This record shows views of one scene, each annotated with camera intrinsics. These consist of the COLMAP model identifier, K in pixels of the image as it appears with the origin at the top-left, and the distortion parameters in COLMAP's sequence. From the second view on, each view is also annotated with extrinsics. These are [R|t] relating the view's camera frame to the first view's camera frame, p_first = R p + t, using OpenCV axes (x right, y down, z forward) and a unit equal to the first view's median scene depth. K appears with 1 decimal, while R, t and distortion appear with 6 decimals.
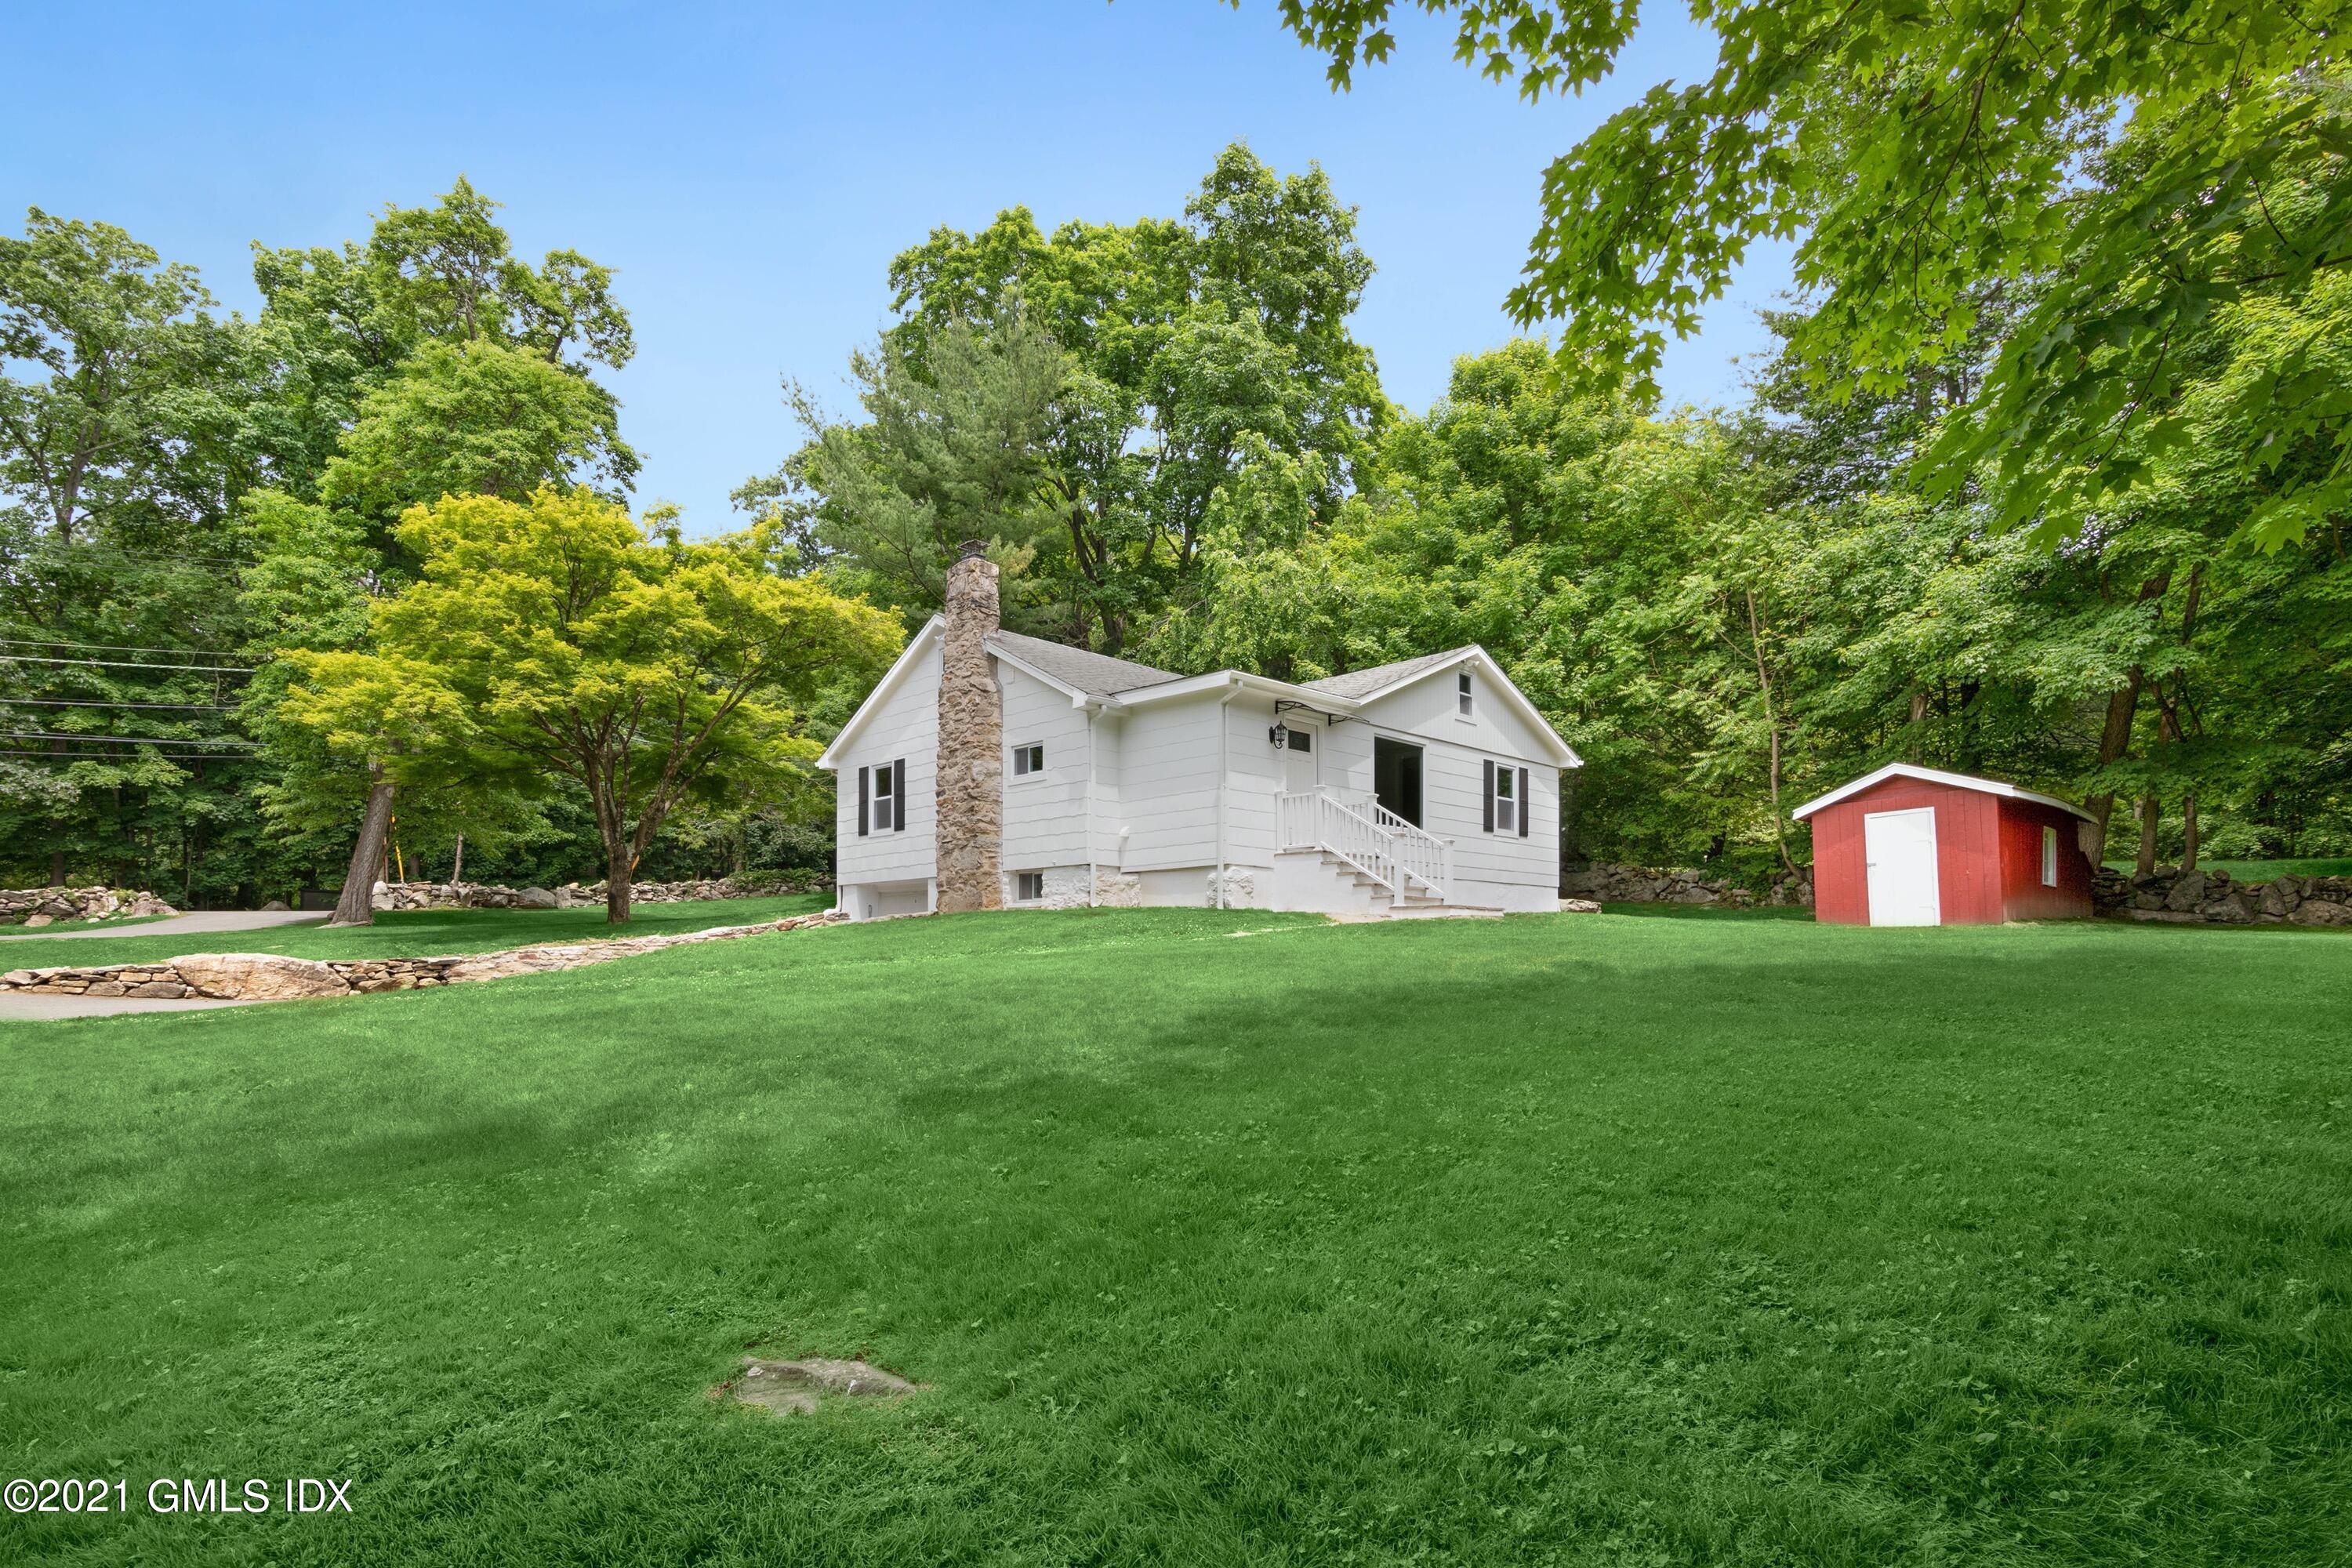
lens RADIAL K [[1351.6, 0, 1176.0], [0, 1351.6, 784.0], [0, 0, 1]] dist [-0.001445, -0.000449]
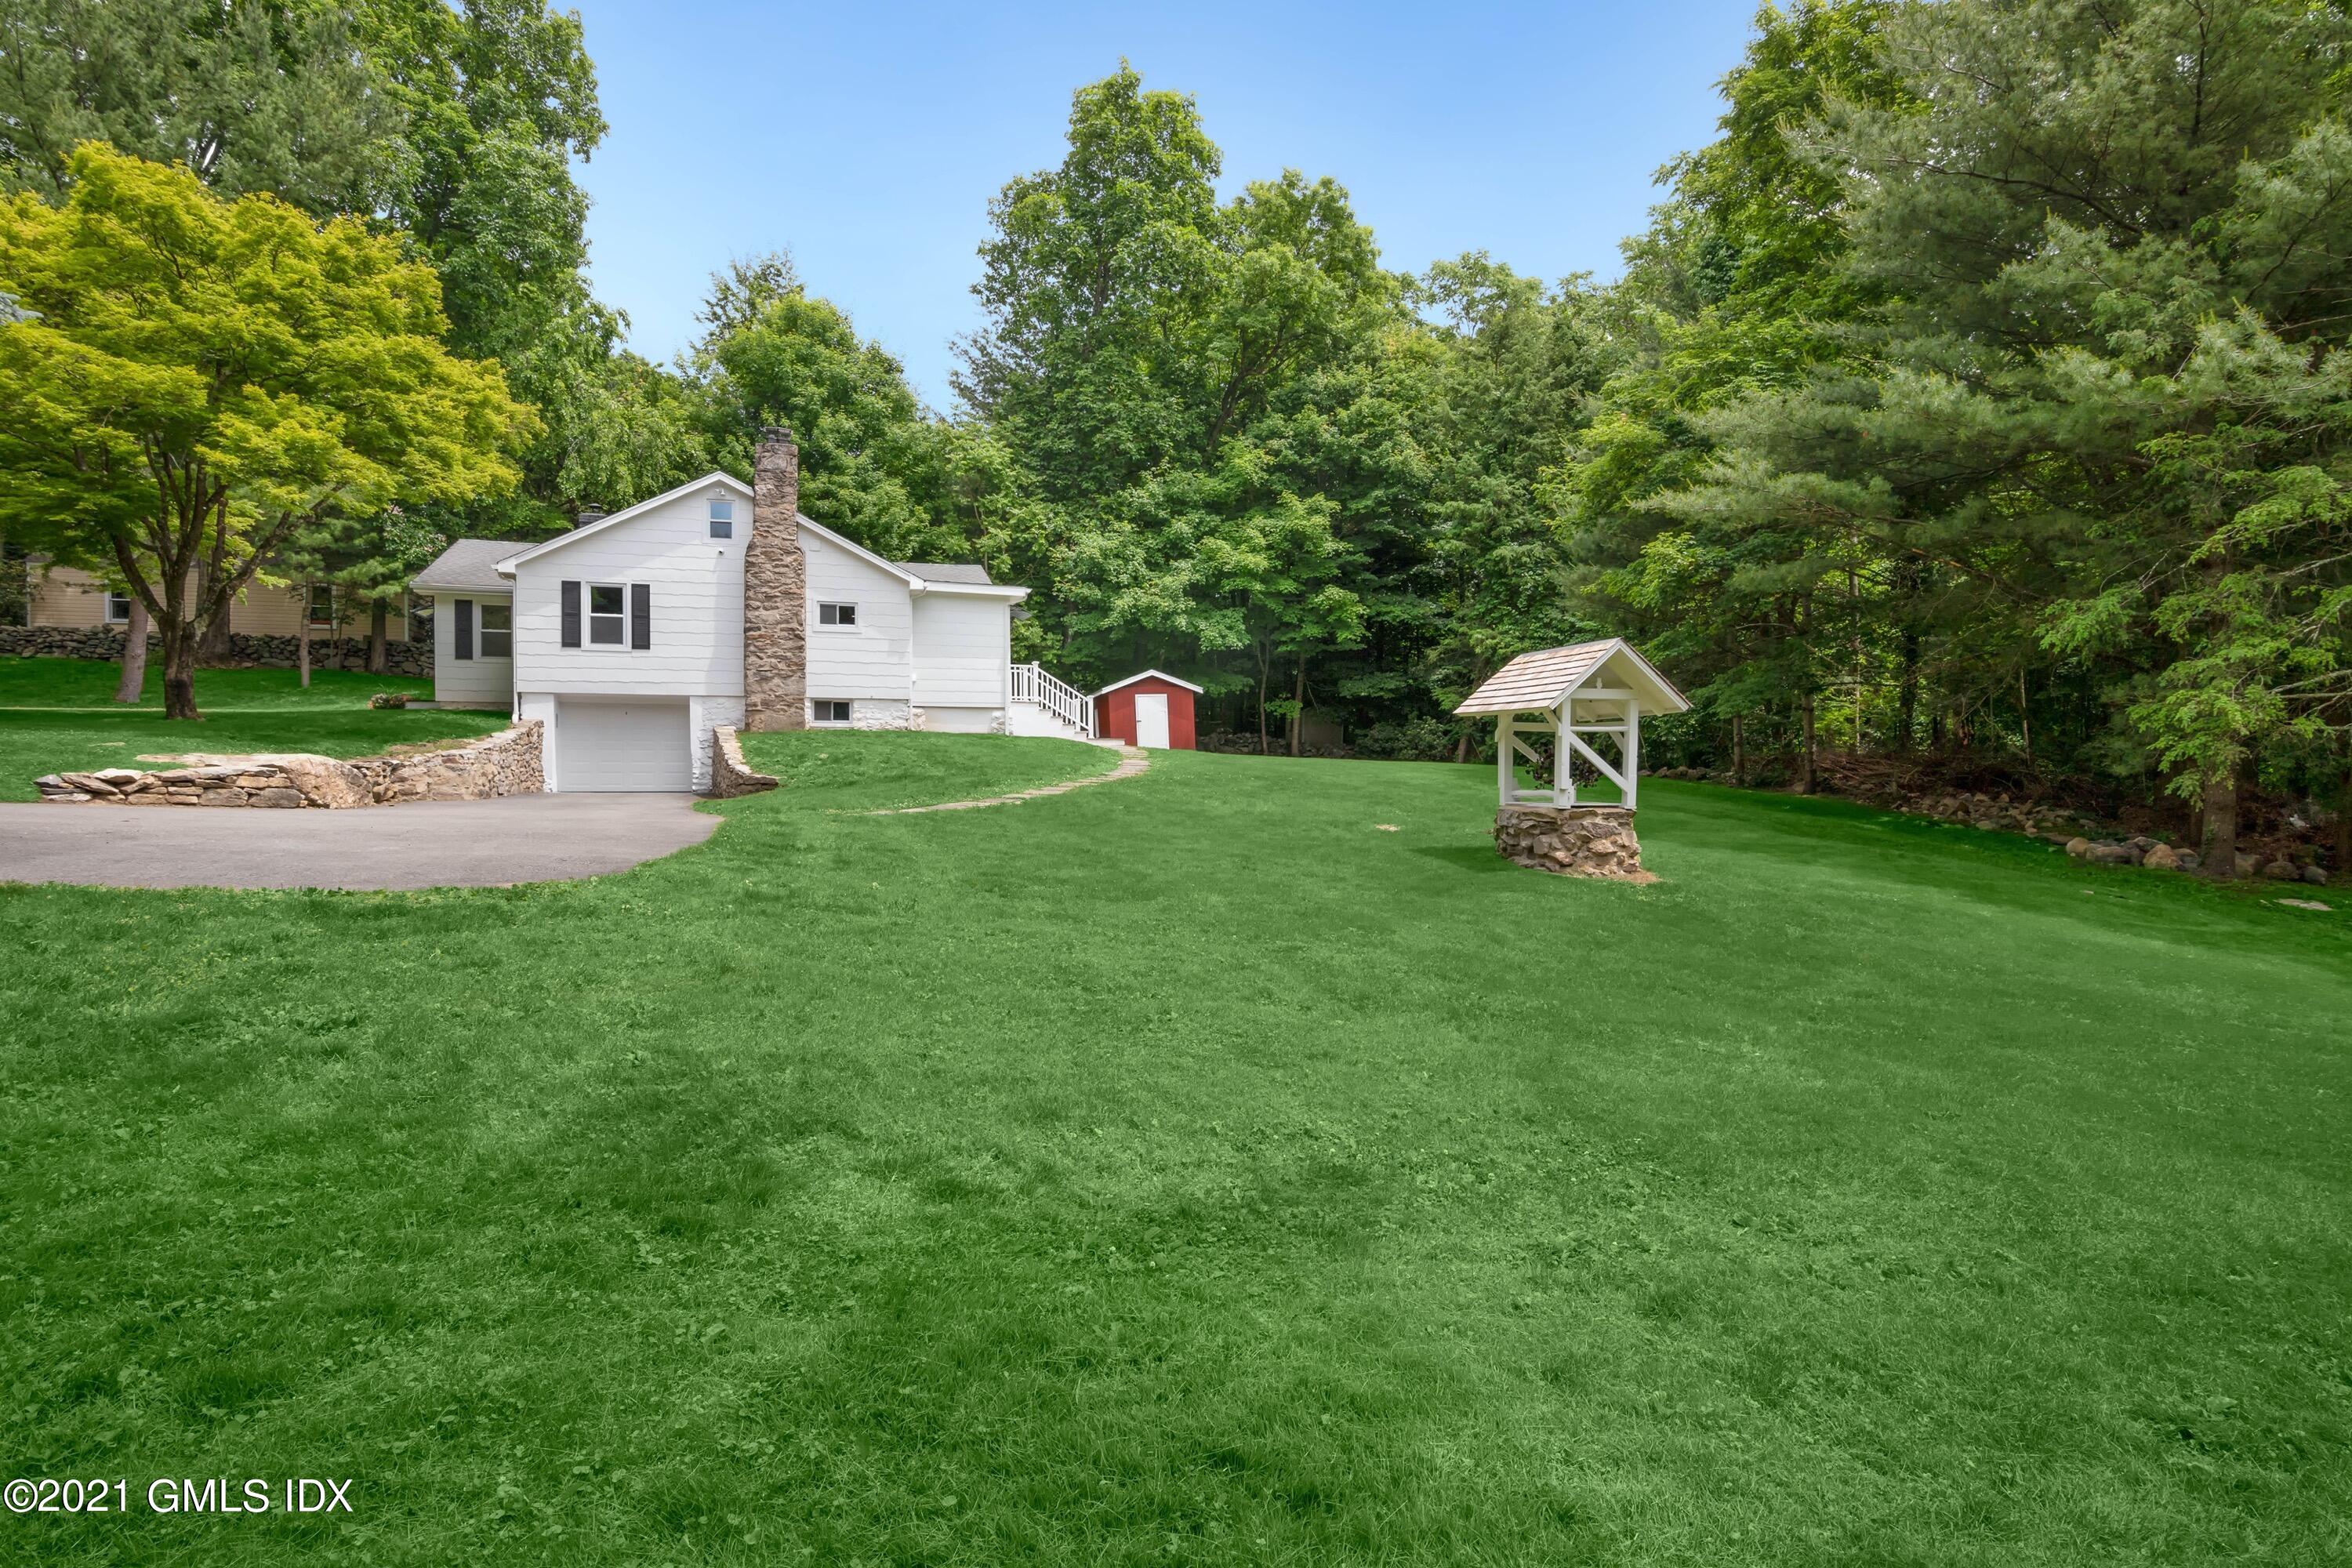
lens RADIAL K [[1351.6, 0, 1176.0], [0, 1351.6, 784.0], [0, 0, 1]] dist [-0.001445, -0.000449]
pose [[0.395821, -0.005372, 0.918312, -1.177751], [-0.131425, 0.989358, 0.062437, 0.019353], [-0.908874, -0.145403, 0.390903, 0.165134]]
